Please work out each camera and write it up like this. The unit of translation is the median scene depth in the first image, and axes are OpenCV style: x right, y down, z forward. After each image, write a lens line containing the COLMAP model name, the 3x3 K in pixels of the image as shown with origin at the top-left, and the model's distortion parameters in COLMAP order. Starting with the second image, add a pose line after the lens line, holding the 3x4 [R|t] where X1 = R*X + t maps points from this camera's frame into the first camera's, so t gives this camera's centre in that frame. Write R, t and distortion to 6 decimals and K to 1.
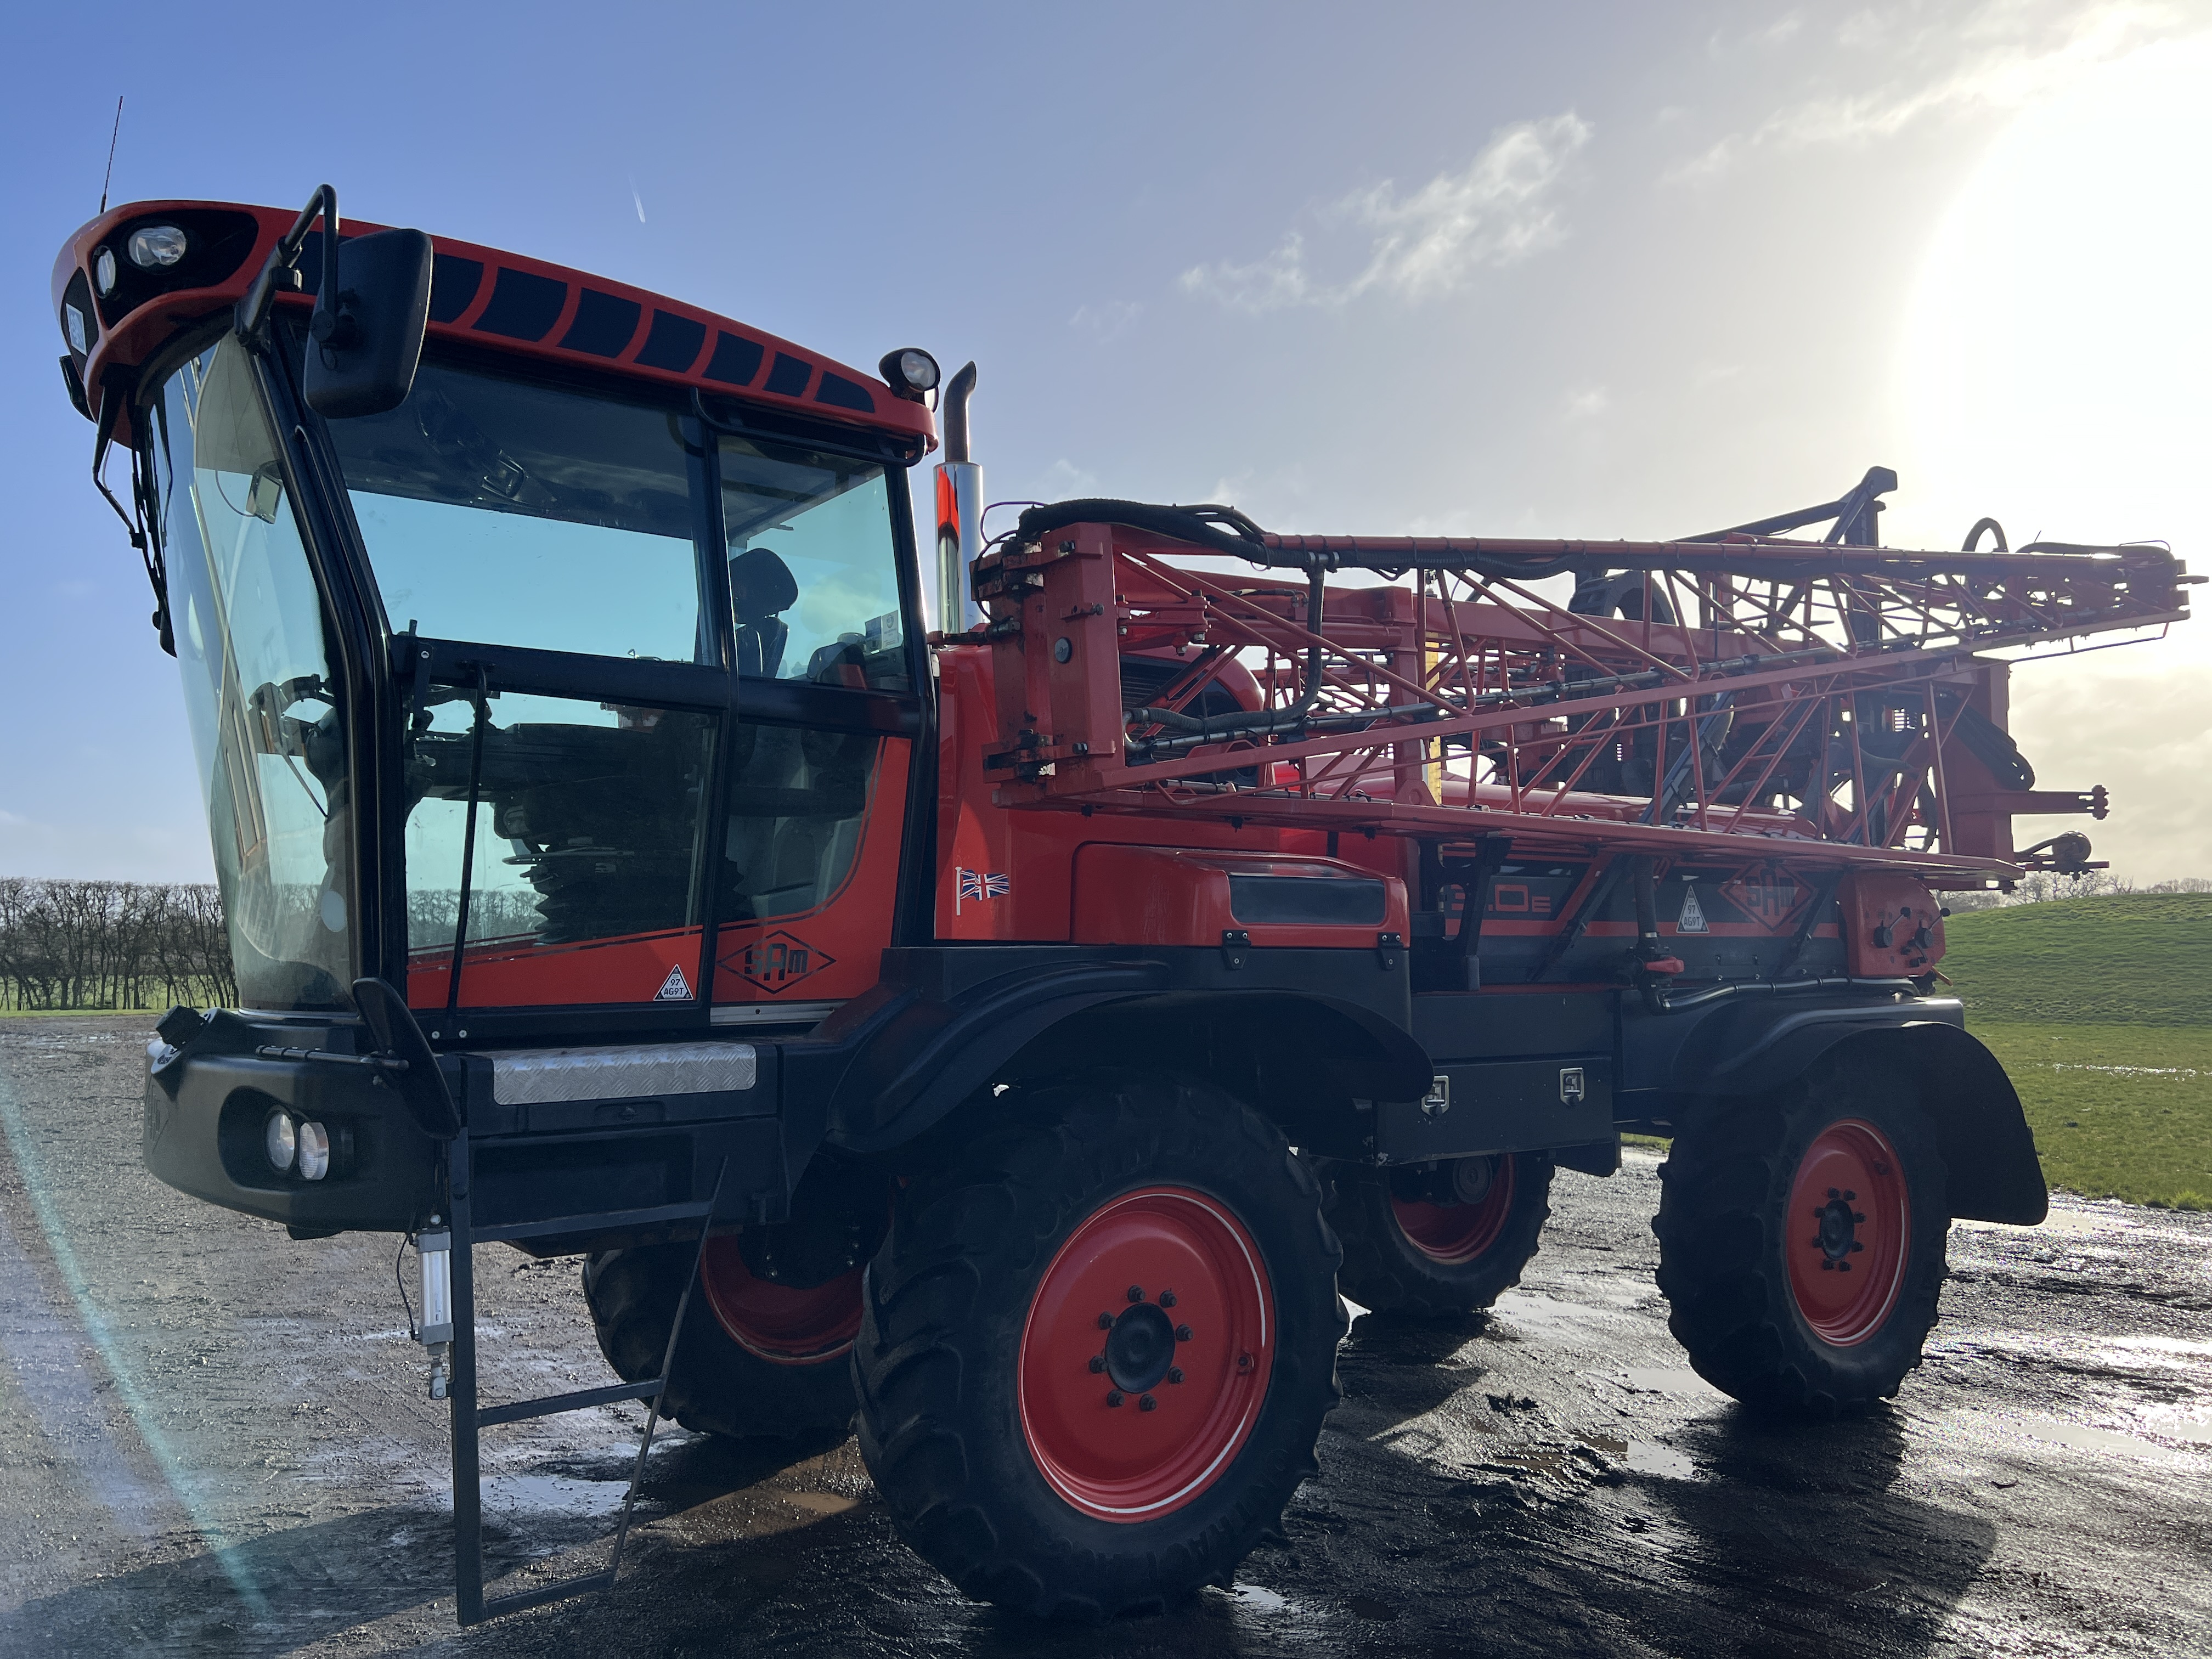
lens RADIAL K [[1678.2, 0, 1101.1], [0, 1678.2, 814.8], [0, 0, 1]] dist [0.047187, -0.046905]
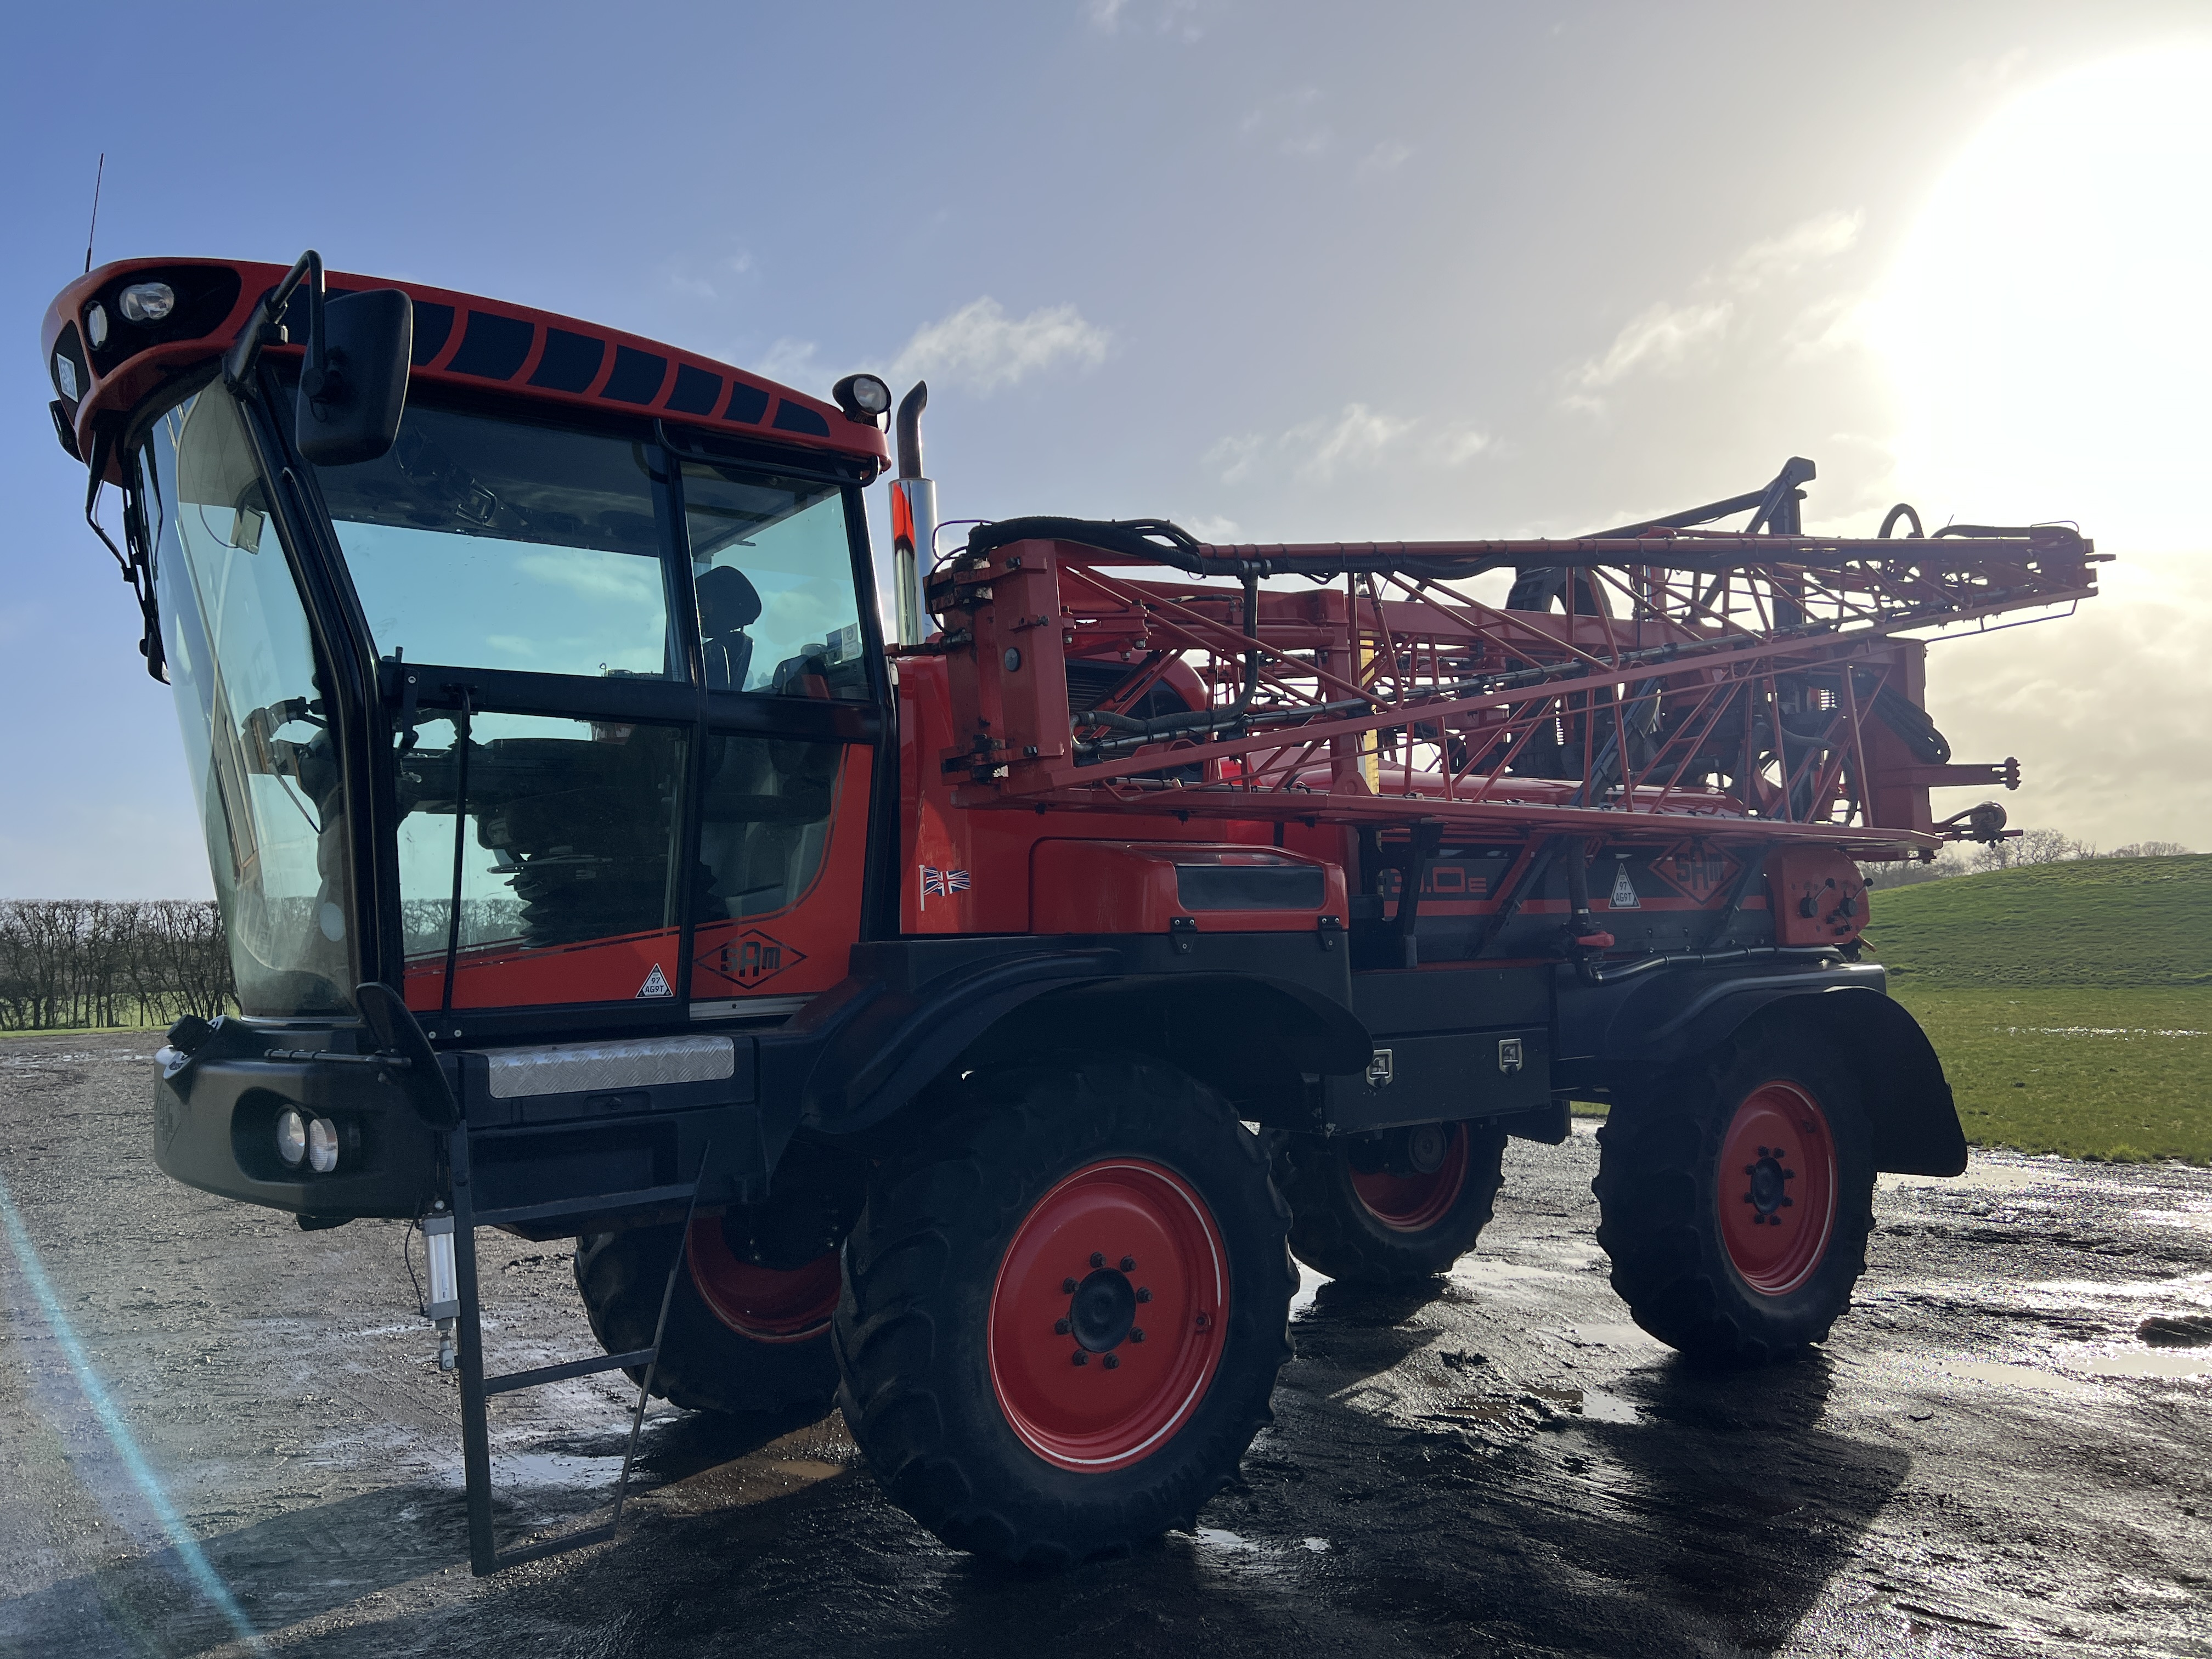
lens RADIAL K [[1681.2, 0, 1103.4], [0, 1681.2, 825.4], [0, 0, 1]] dist [0.048183, -0.043408]
pose [[0.999522, -0.026090, 0.016580, 0.011605], [0.025902, 0.999599, 0.011468, -0.002618], [-0.016873, -0.011033, 0.999797, -0.055555]]
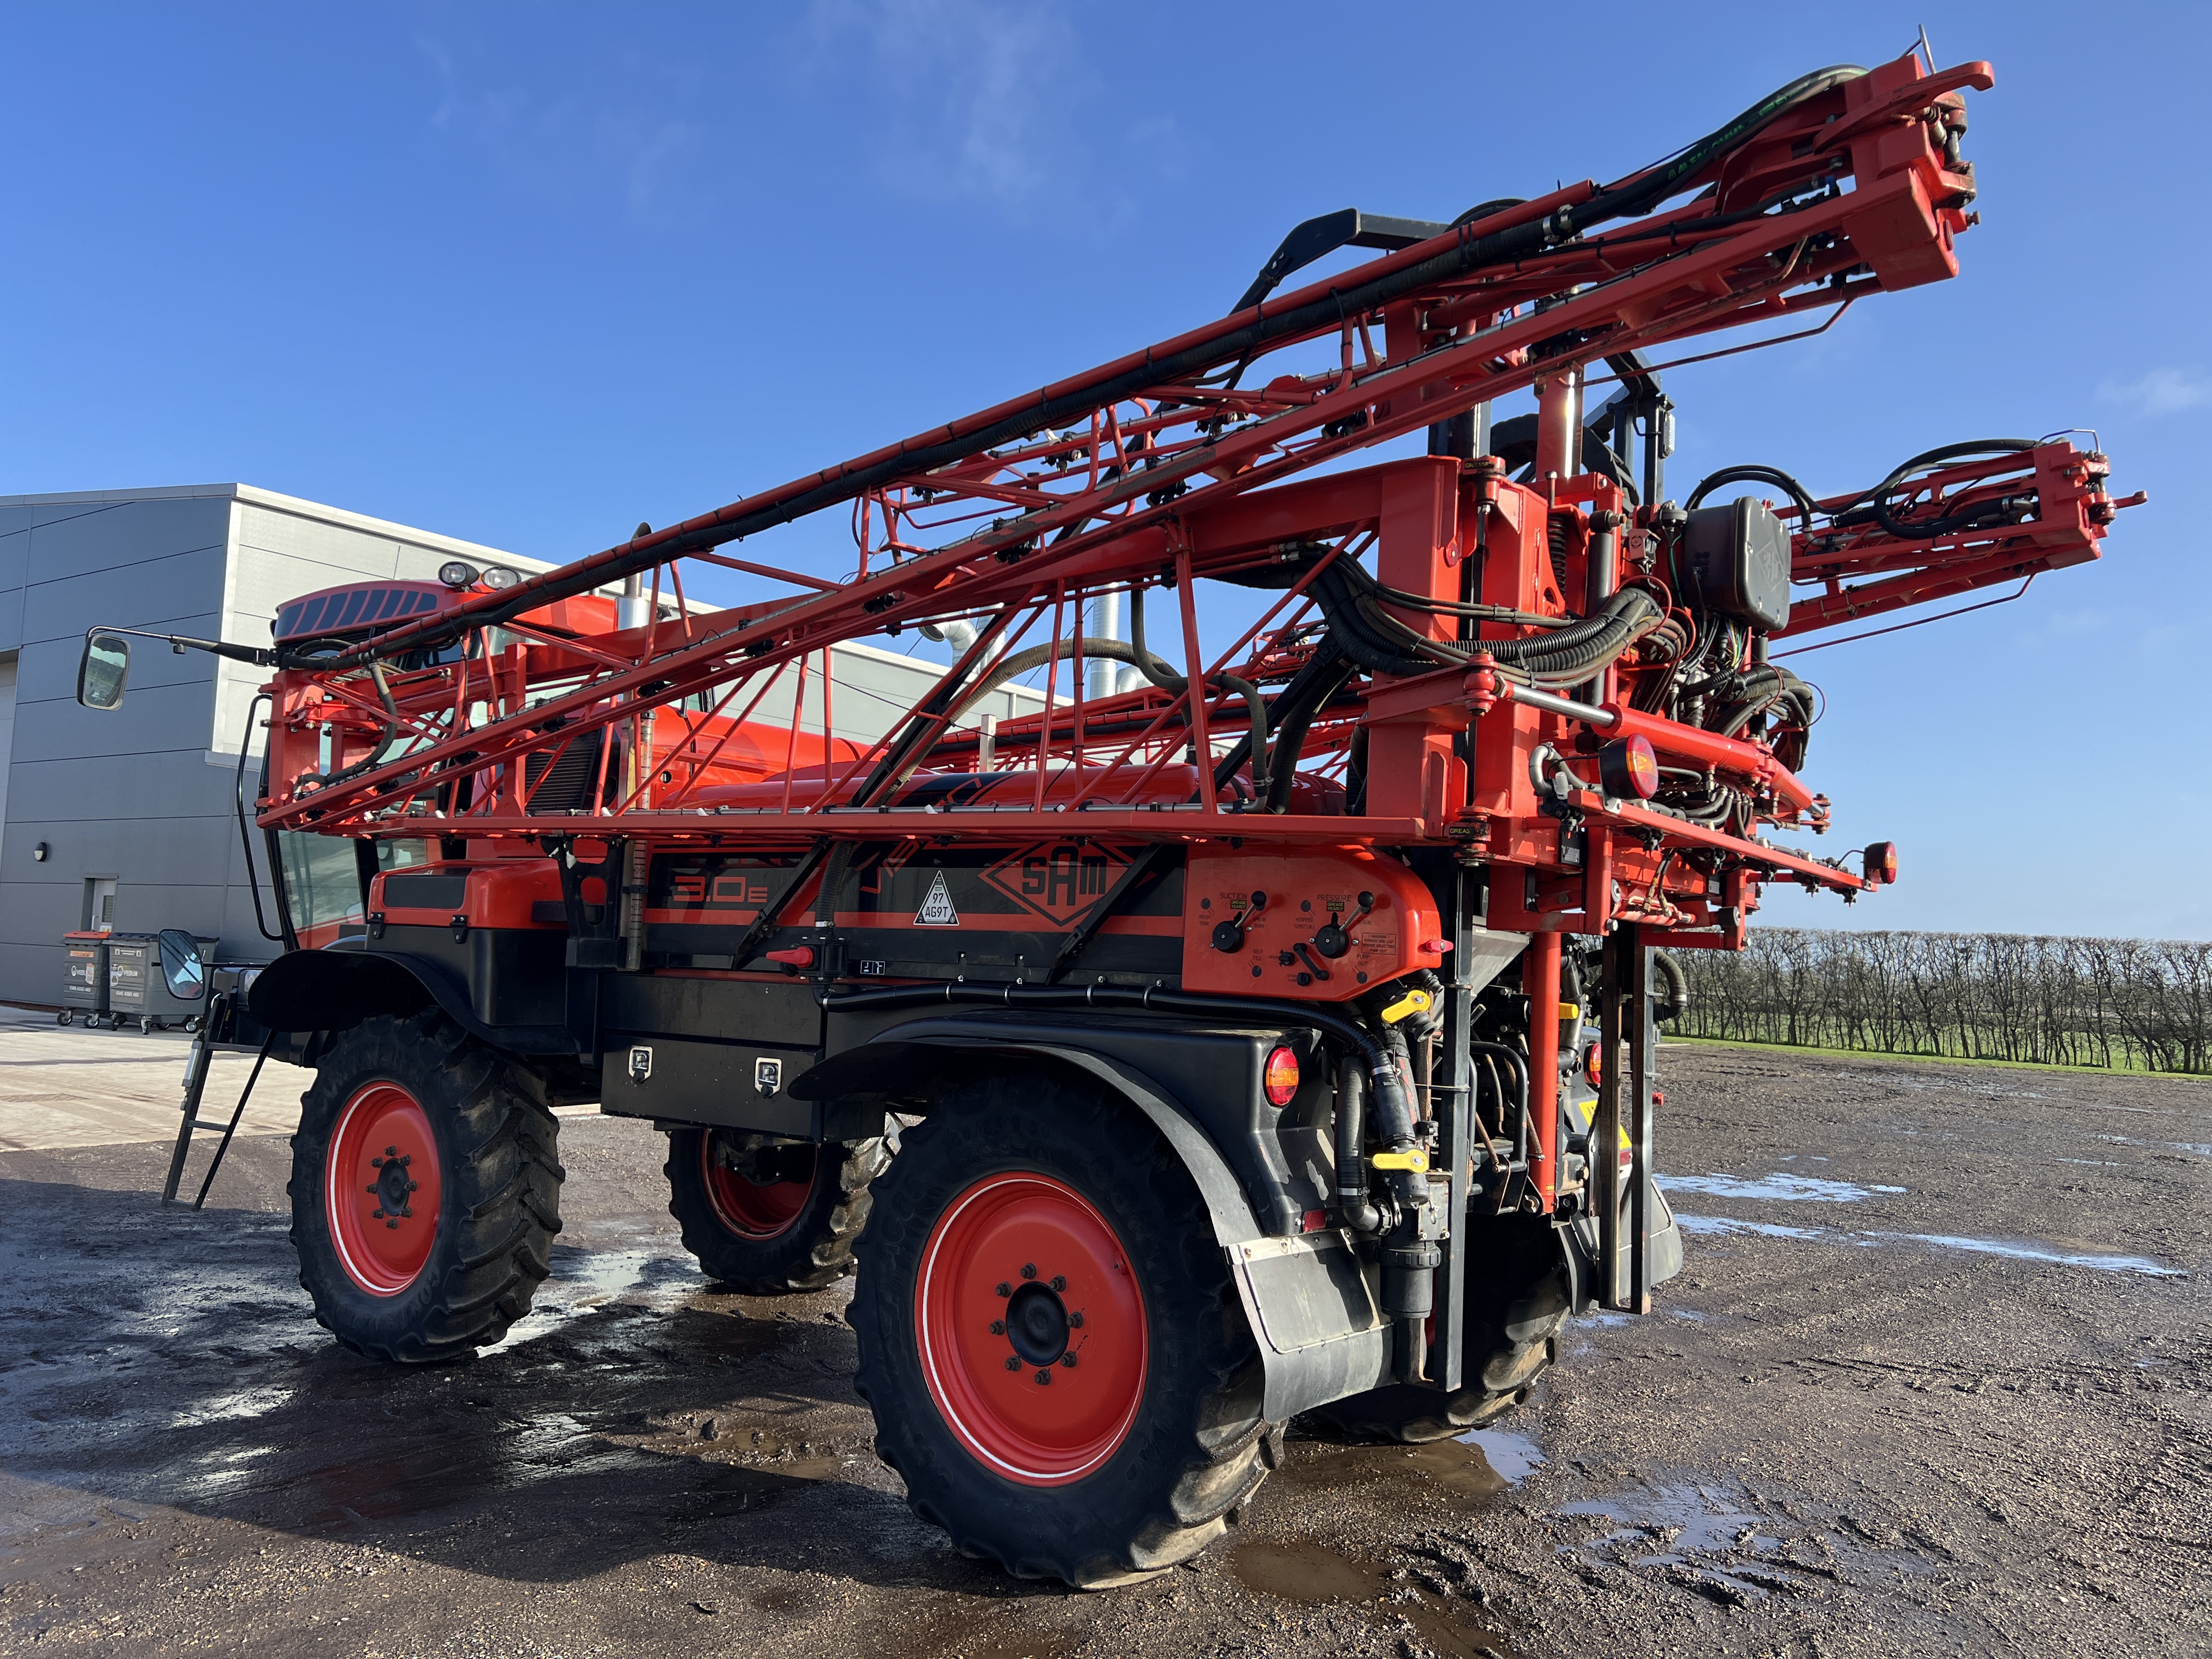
lens RADIAL K [[1678.2, 0, 1101.1], [0, 1678.2, 814.8], [0, 0, 1]] dist [0.047187, -0.046905]
pose [[0.272500, -0.074308, -0.959282, 1.427692], [0.033222, 0.997145, -0.067804, 0.088698], [0.961582, -0.013392, 0.274191, 1.010039]]
